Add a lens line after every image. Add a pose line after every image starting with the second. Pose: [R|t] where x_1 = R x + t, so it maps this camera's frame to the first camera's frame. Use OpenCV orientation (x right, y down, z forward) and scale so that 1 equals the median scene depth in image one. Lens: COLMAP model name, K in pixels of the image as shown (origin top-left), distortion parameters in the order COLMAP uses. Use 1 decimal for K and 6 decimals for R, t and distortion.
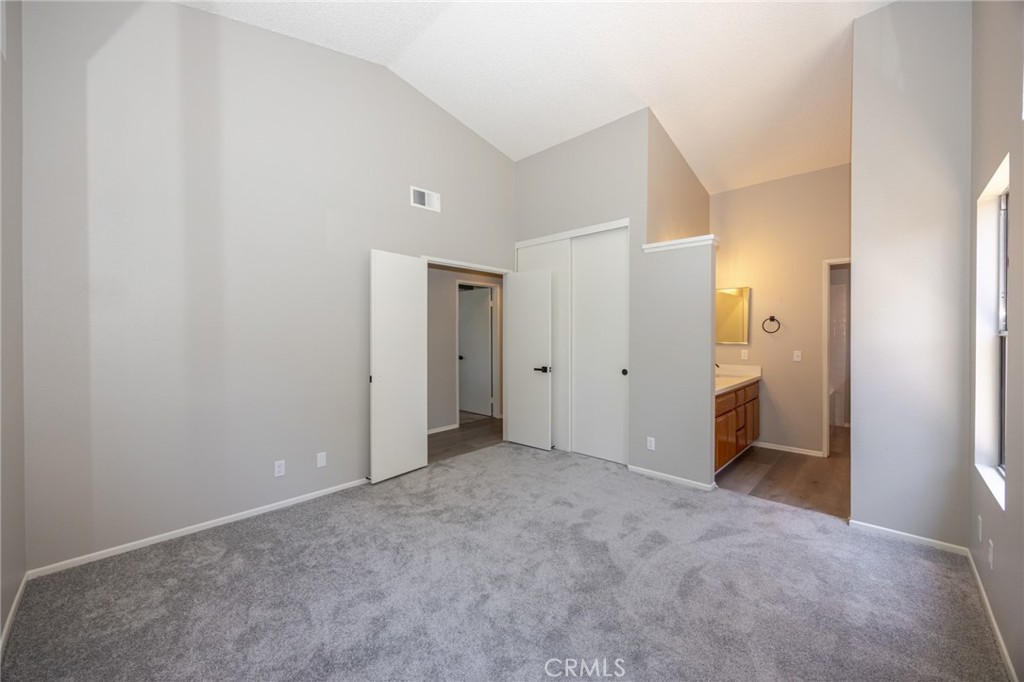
lens RADIAL K [[388.2, 0, 511.9], [0, 388.2, 337.5], [0, 0, 1]] dist [-0.000923, 0.000089]
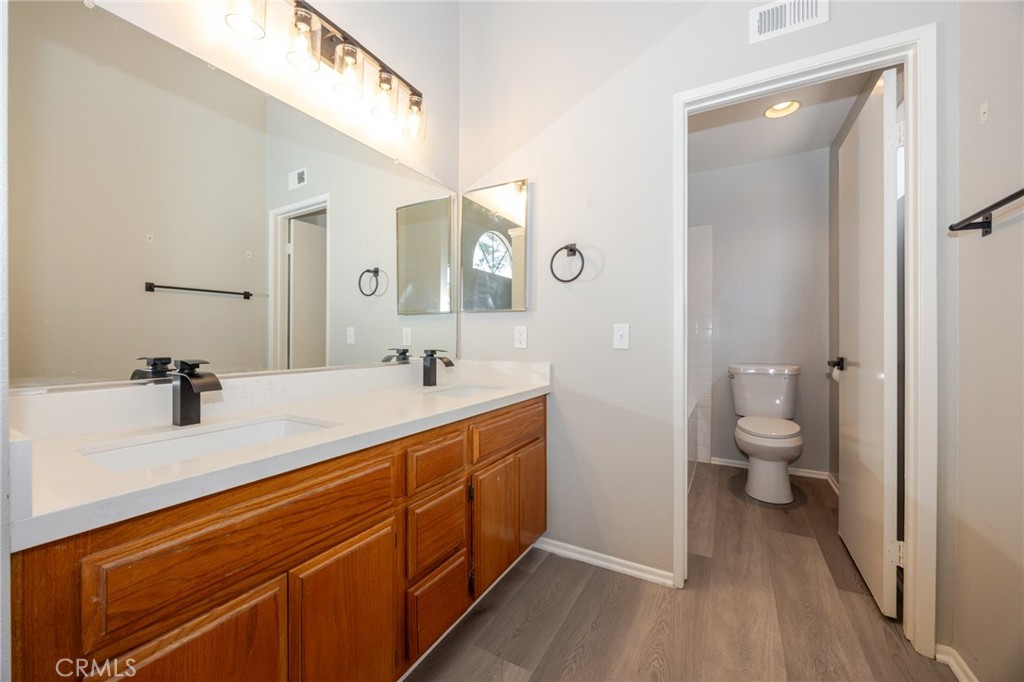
lens RADIAL K [[388.2, 0, 511.9], [0, 388.2, 337.5], [0, 0, 1]] dist [-0.000923, 0.000089]
pose [[0.968434, 0.001460, 0.249264, 0.505050], [0.001438, 0.999933, -0.011445, 0.052300], [-0.249264, 0.011442, 0.968368, 0.609826]]
